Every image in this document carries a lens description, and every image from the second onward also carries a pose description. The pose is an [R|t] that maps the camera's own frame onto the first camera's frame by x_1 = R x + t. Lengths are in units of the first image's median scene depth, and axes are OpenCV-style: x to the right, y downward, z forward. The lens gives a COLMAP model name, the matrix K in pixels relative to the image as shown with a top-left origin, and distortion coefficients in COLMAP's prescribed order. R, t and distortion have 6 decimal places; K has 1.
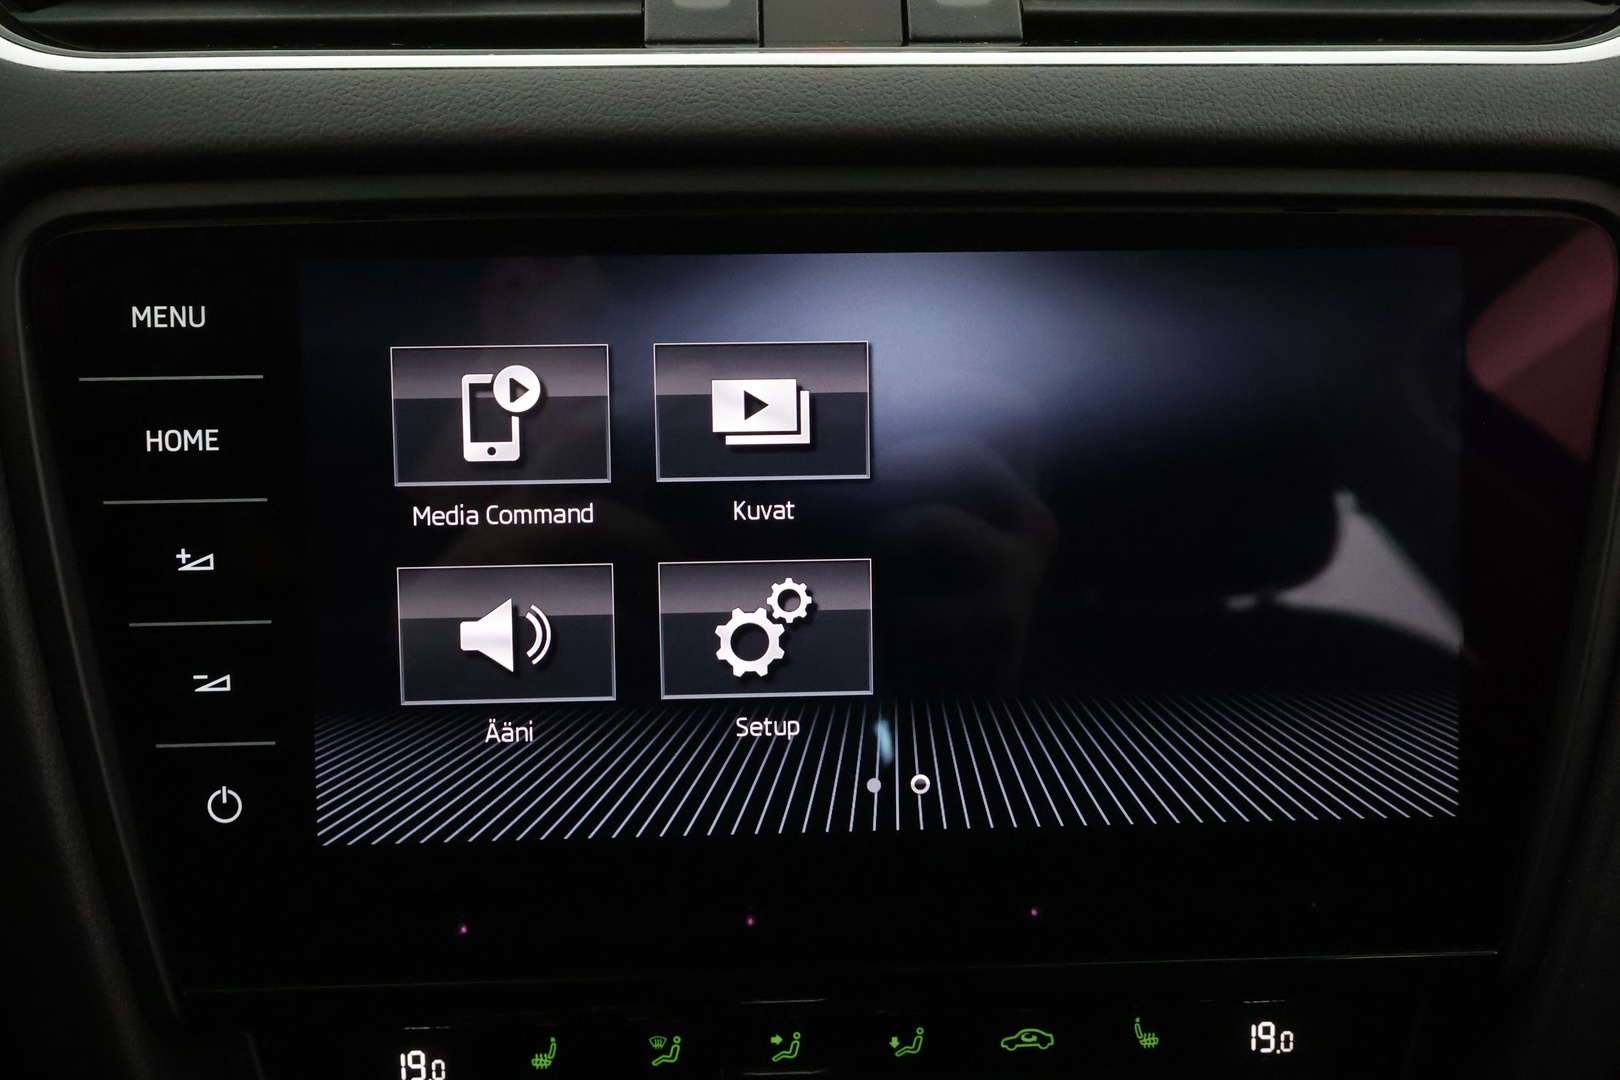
lens RADIAL K [[1311.7, 0, 808.4], [0, 1311.7, 570.7], [0, 0, 1]] dist [0.005693, 0.006515]
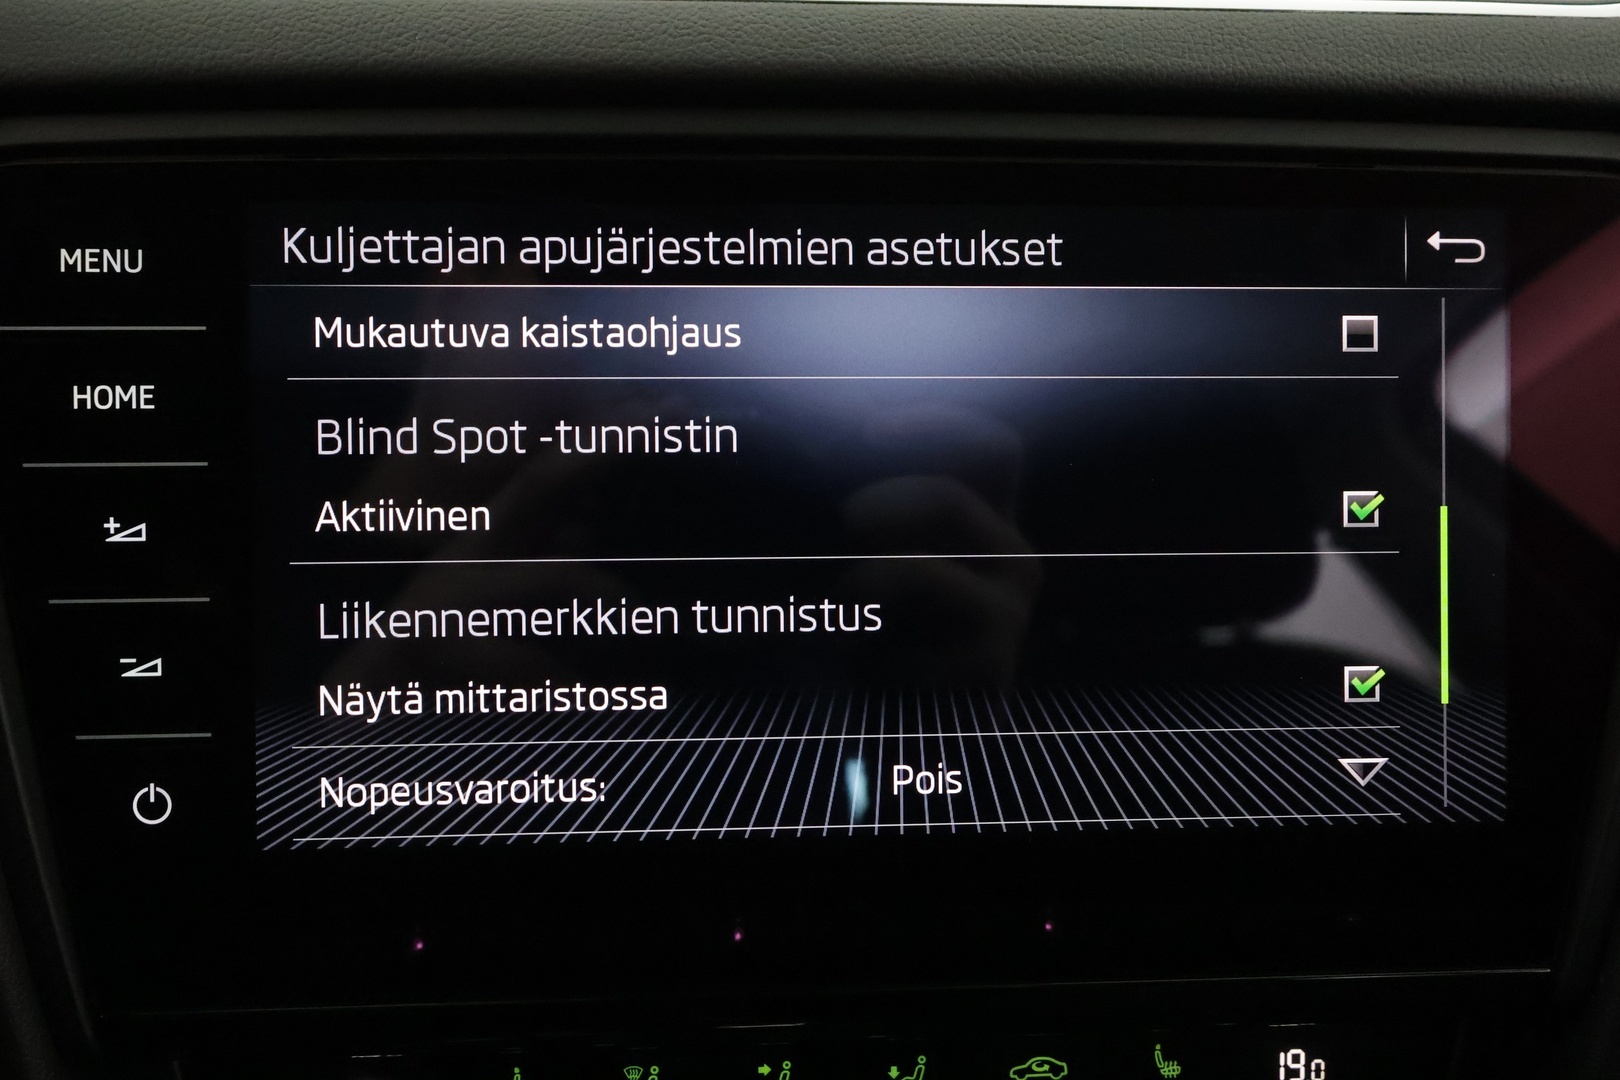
lens RADIAL K [[1315.0, 0, 810.4], [0, 1315.0, 566.6], [0, 0, 1]] dist [0.005917, 0.006709]
pose [[0.999607, 0.006979, 0.027142, -0.021859], [-0.006036, 0.999381, -0.034658, 0.045431], [-0.027367, 0.034480, 0.999031, 0.086347]]
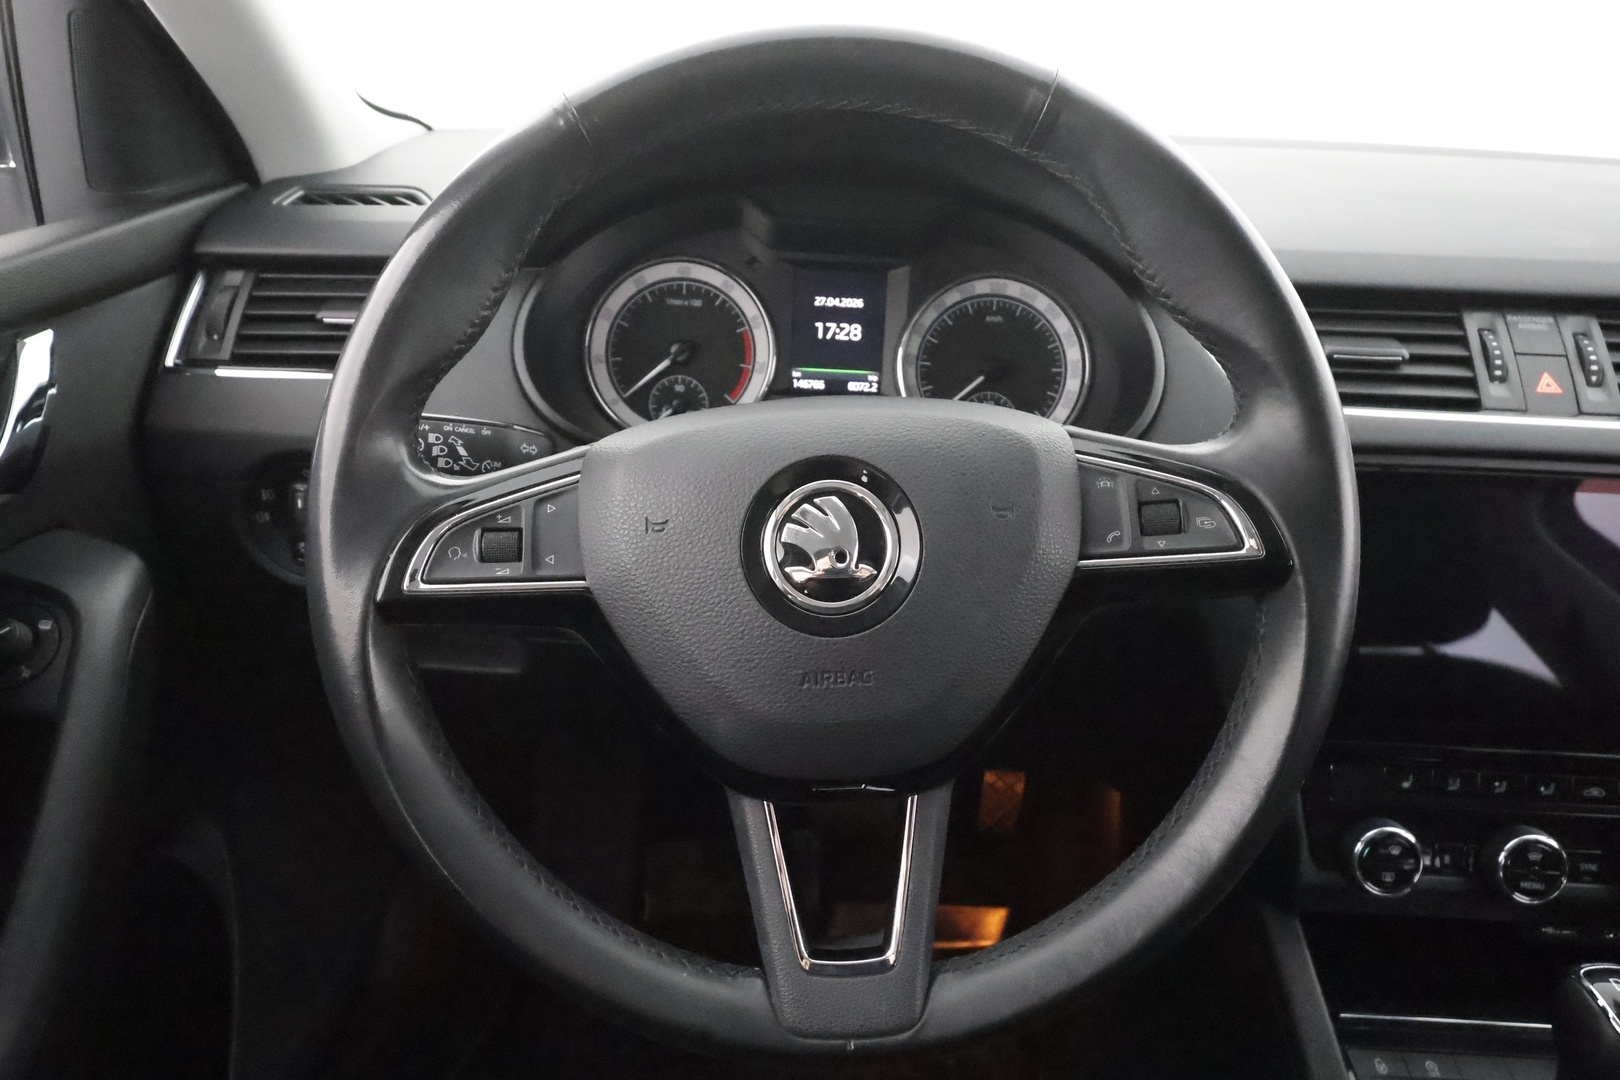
lens RADIAL K [[1089.1, 0, 810.0], [0, 1089.1, 540.0], [0, 0, 1]] dist [-0.007058, -0.001157]
pose [[0.995554, 0.067223, -0.065972, -1.420280], [-0.071216, 0.995645, -0.060166, 0.113368], [0.061640, 0.064597, 0.996006, -1.409840]]
